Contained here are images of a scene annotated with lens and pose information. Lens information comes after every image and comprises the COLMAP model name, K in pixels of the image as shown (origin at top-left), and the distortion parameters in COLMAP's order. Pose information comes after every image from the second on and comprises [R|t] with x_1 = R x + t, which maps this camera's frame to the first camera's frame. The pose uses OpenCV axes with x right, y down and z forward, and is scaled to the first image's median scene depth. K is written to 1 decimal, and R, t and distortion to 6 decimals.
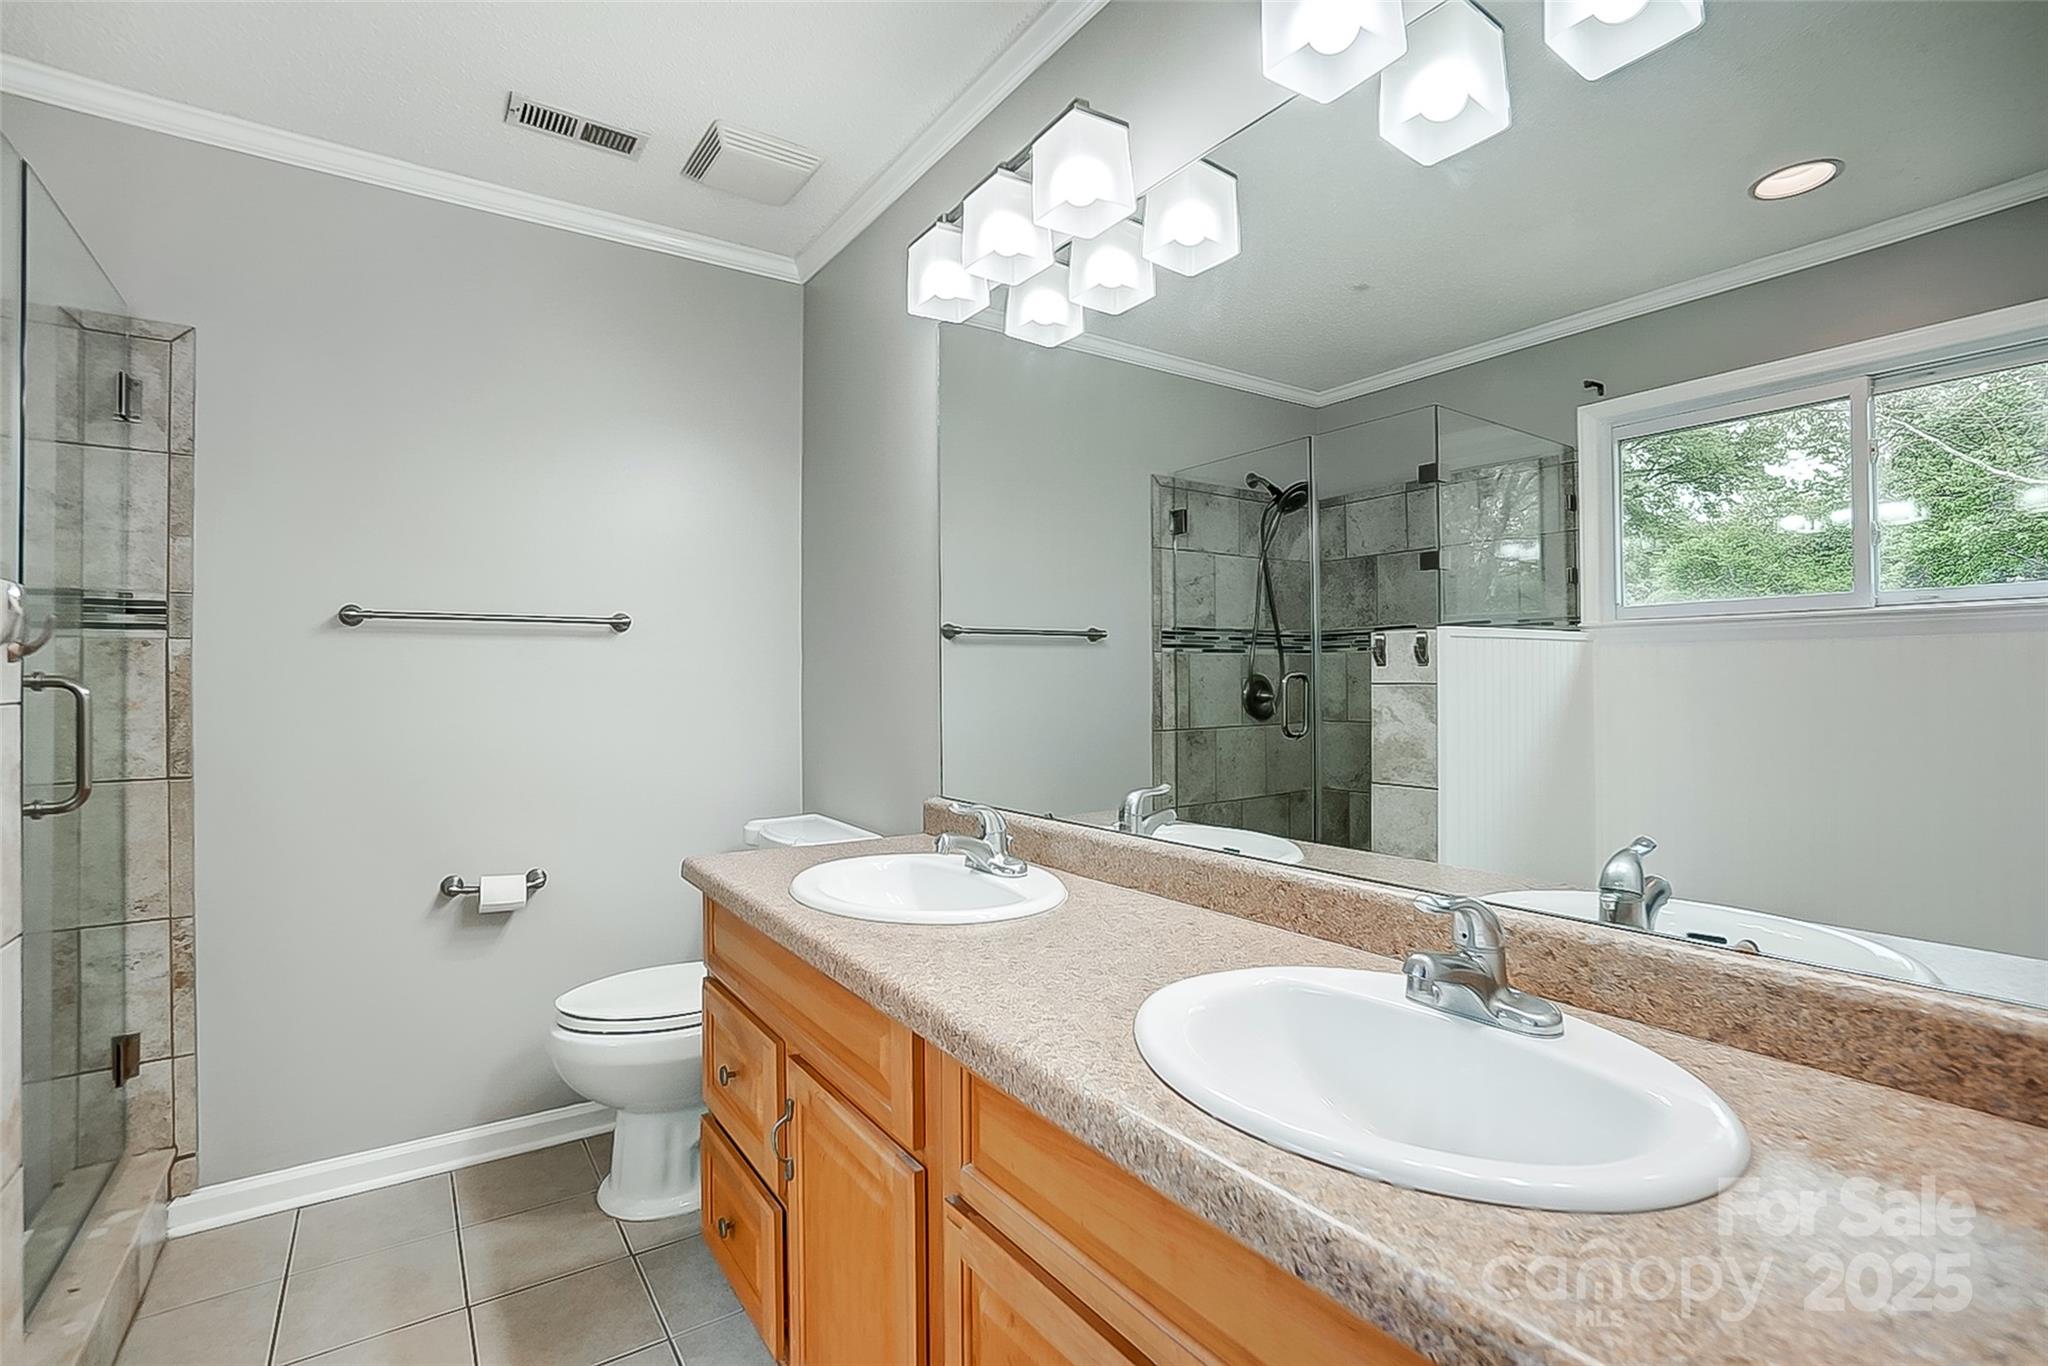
lens RADIAL K [[920.7, 0, 1019.4], [0, 920.7, 673.3], [0, 0, 1]] dist [-0.065343, 0.021482]
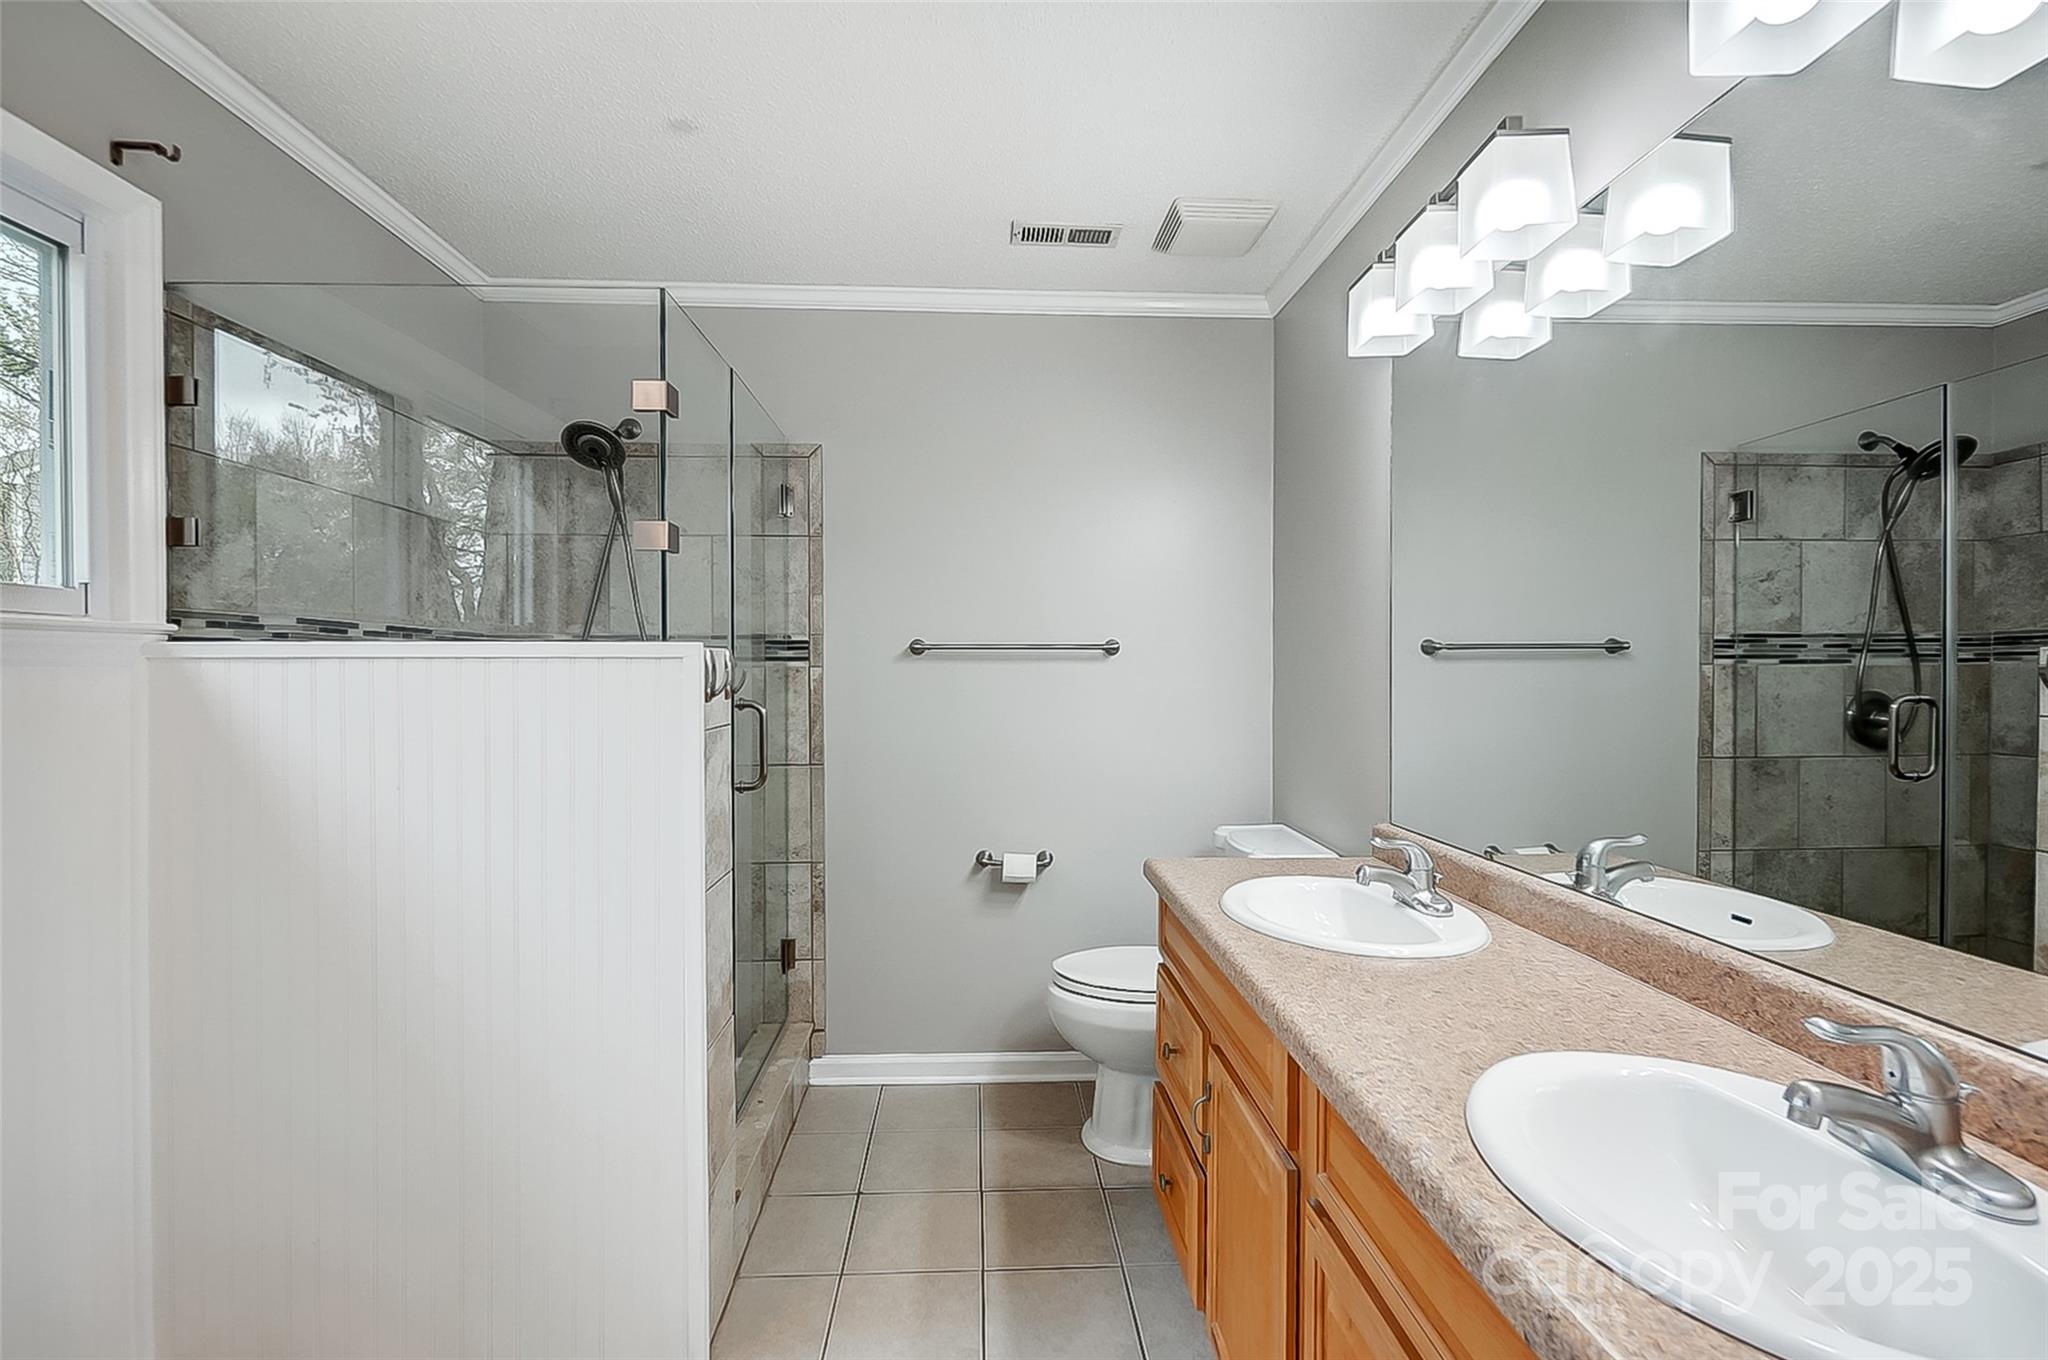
lens RADIAL K [[920.1, 0, 1024.0], [0, 920.1, 680.0], [0, 0, 1]] dist [0.000722, -0.007161]
pose [[0.849303, 0.010719, -0.527796, 0.116283], [0.000713, 0.999770, 0.021452, -0.050508], [0.527905, -0.018596, 0.849100, -0.082961]]
